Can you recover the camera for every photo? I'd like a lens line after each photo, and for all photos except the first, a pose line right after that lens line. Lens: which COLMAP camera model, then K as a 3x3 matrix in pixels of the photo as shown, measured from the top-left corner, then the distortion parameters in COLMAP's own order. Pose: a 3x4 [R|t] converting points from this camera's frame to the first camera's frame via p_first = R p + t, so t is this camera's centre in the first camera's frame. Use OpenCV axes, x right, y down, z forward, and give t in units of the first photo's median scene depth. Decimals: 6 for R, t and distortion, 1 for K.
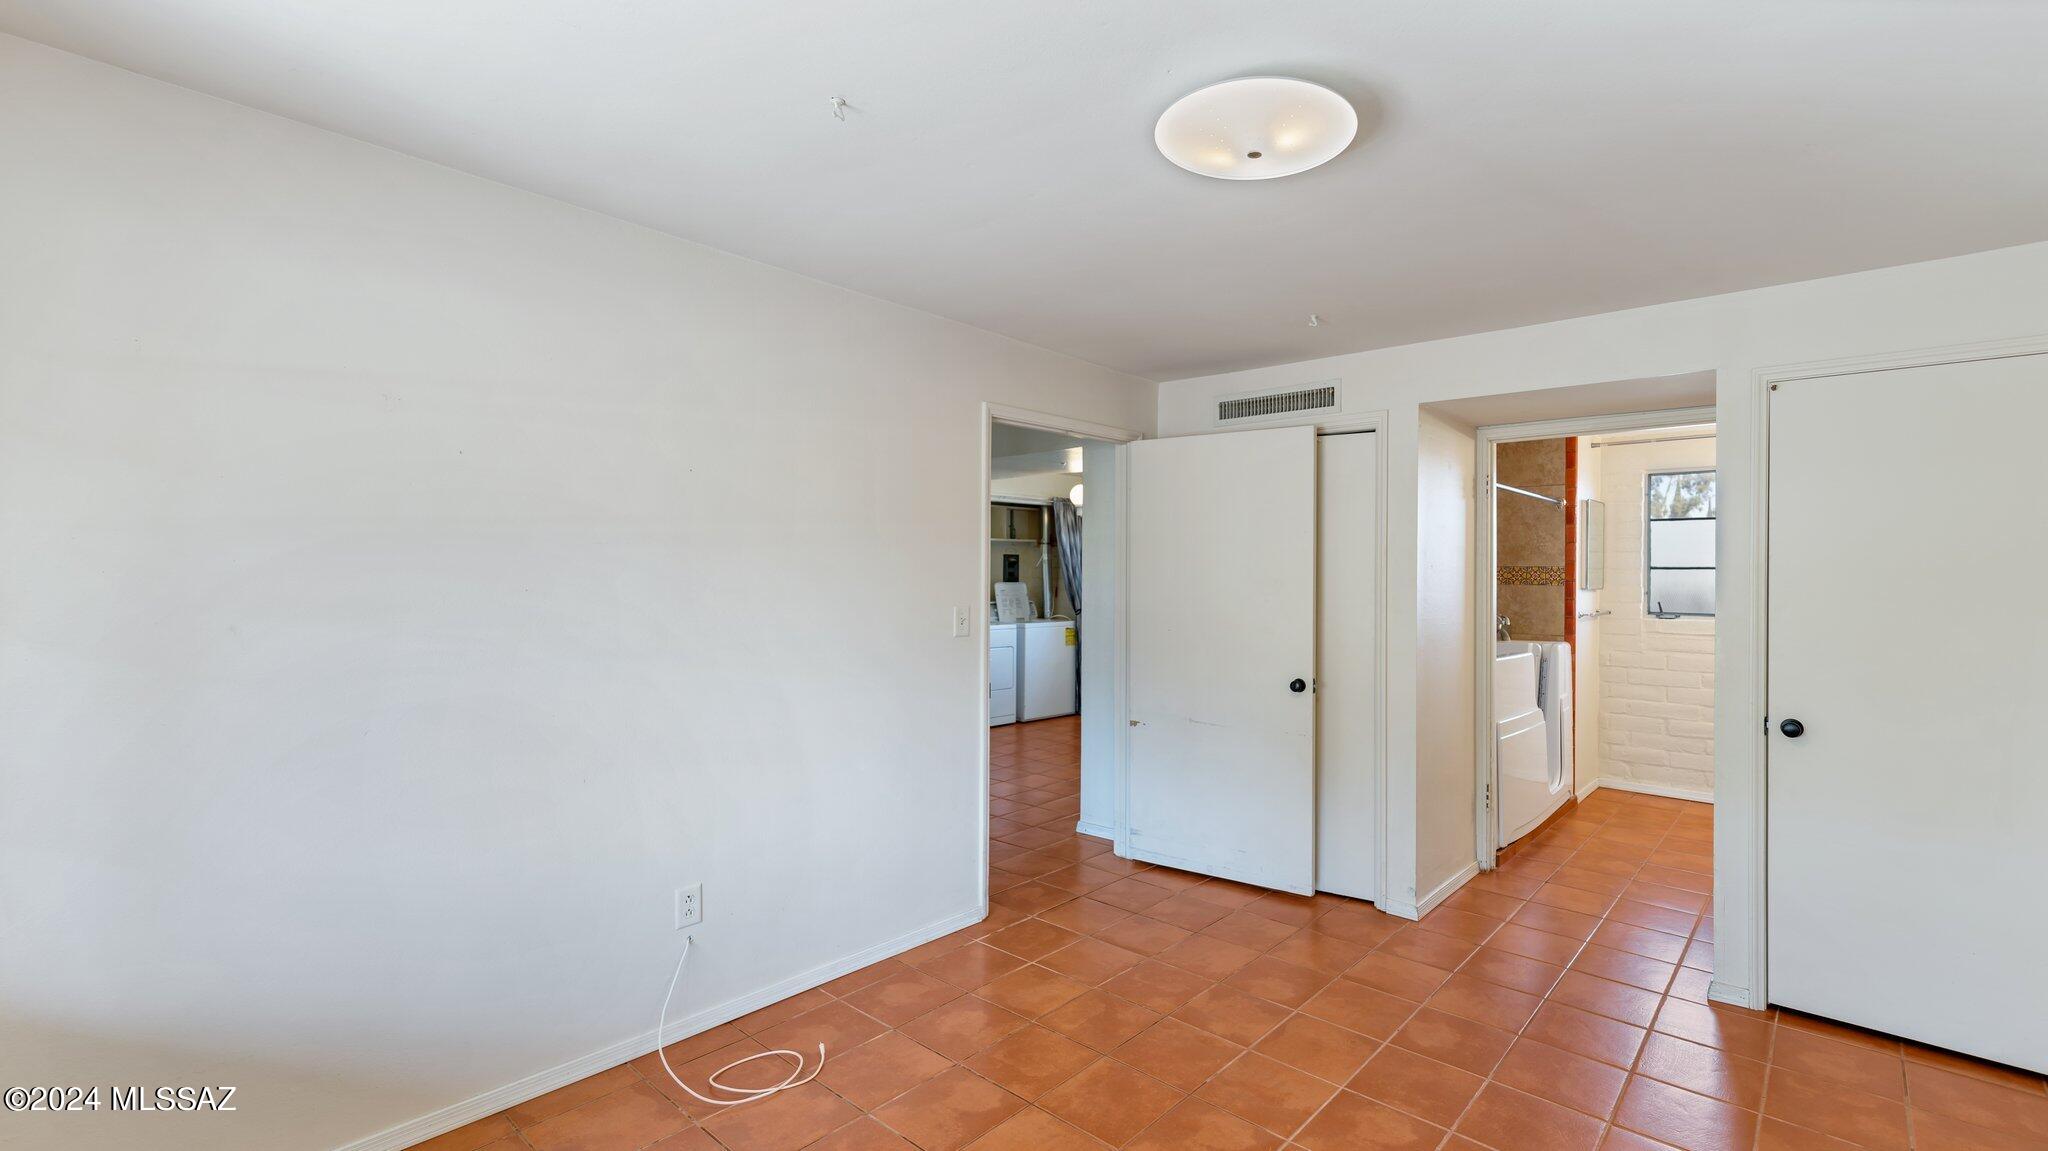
lens RADIAL K [[840.8, 0, 1033.2], [0, 840.8, 573.1], [0, 0, 1]] dist [0.004582, 0.000643]
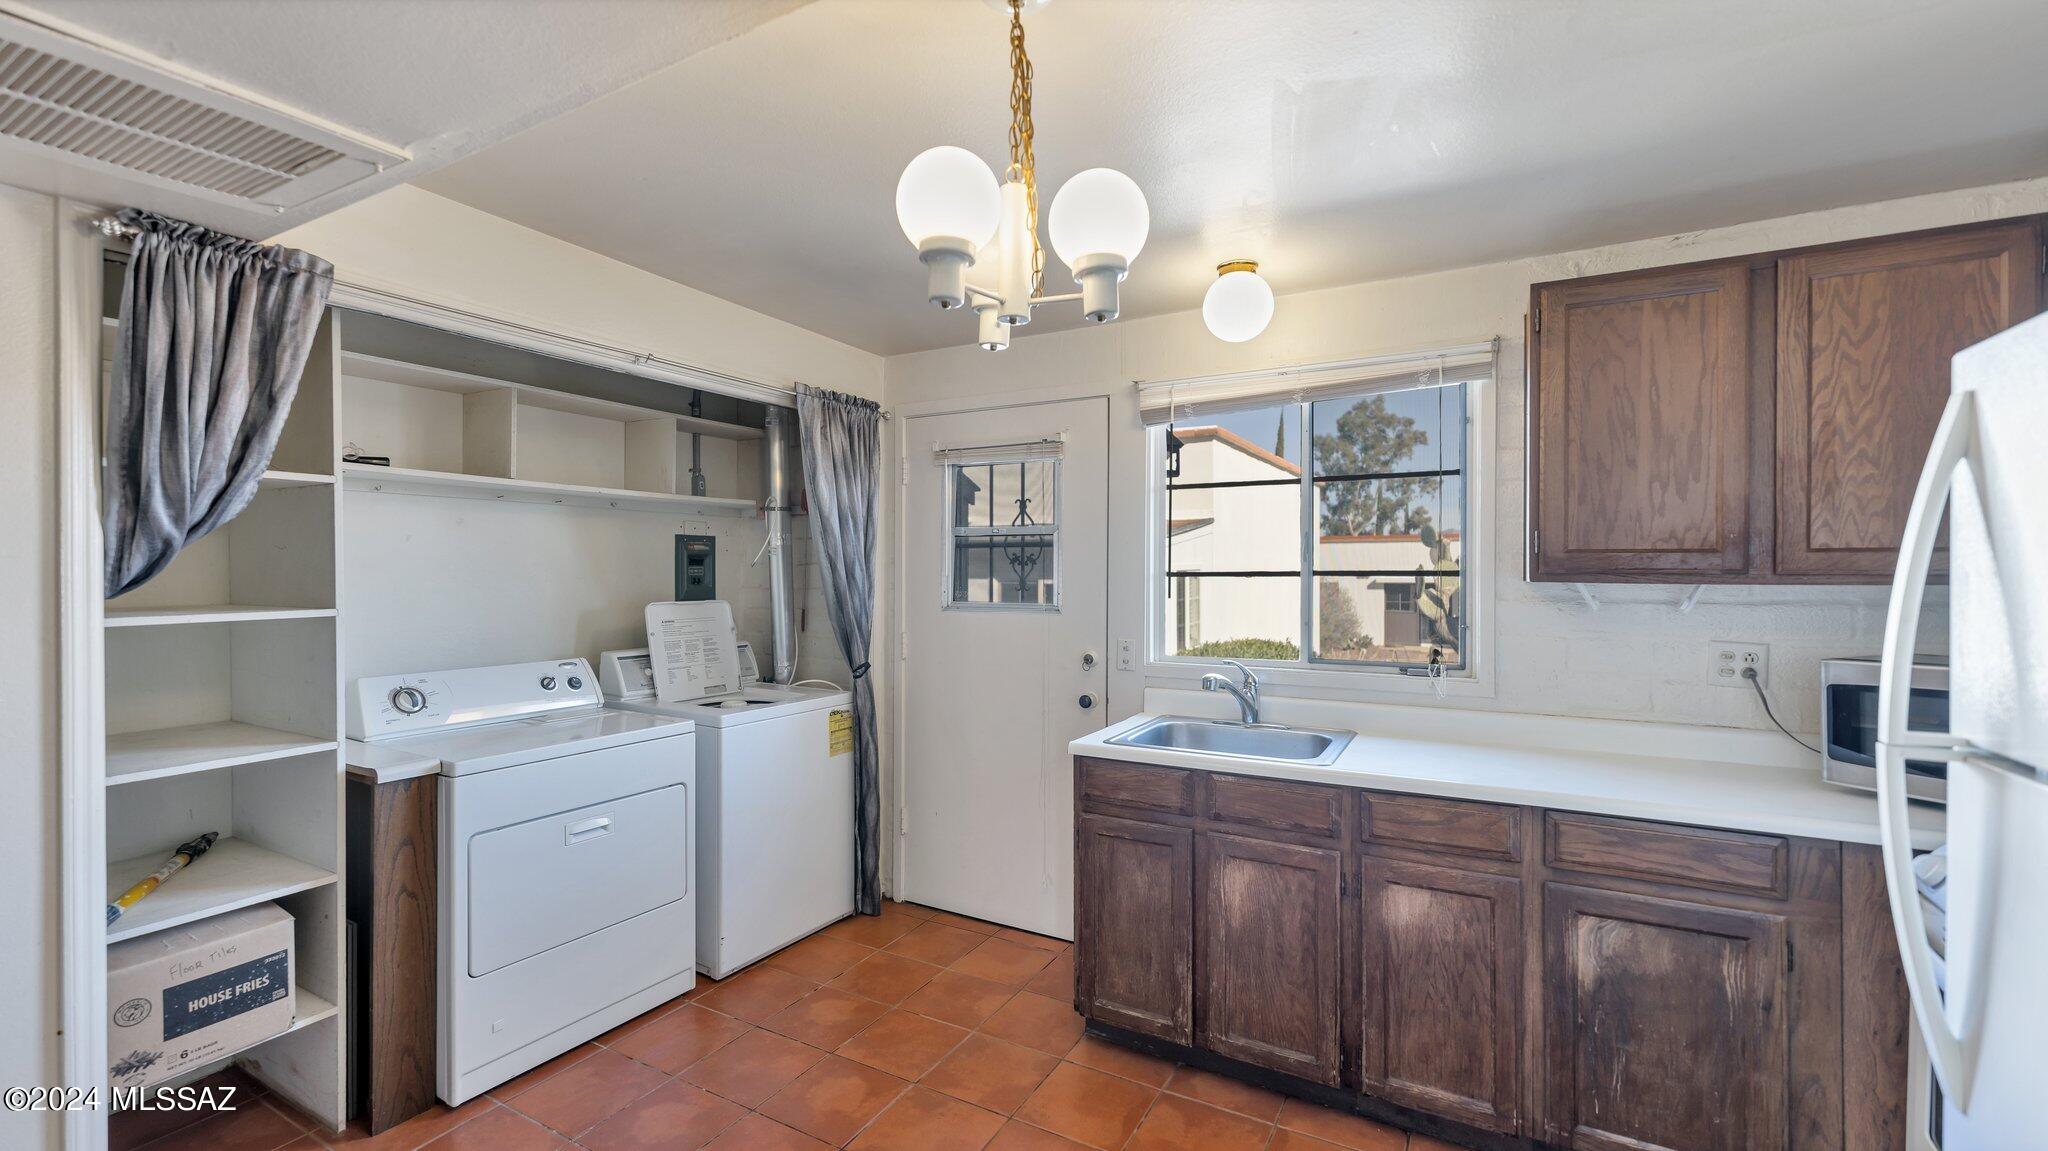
lens RADIAL K [[840.8, 0, 1025.1], [0, 840.8, 572.4], [0, 0, 1]] dist [0.004582, 0.000643]
pose [[0.957556, -0.008684, 0.288118, 0.011953], [0.008293, 0.999962, 0.002578, -0.003009], [-0.288129, -0.000079, 0.957592, 0.568721]]
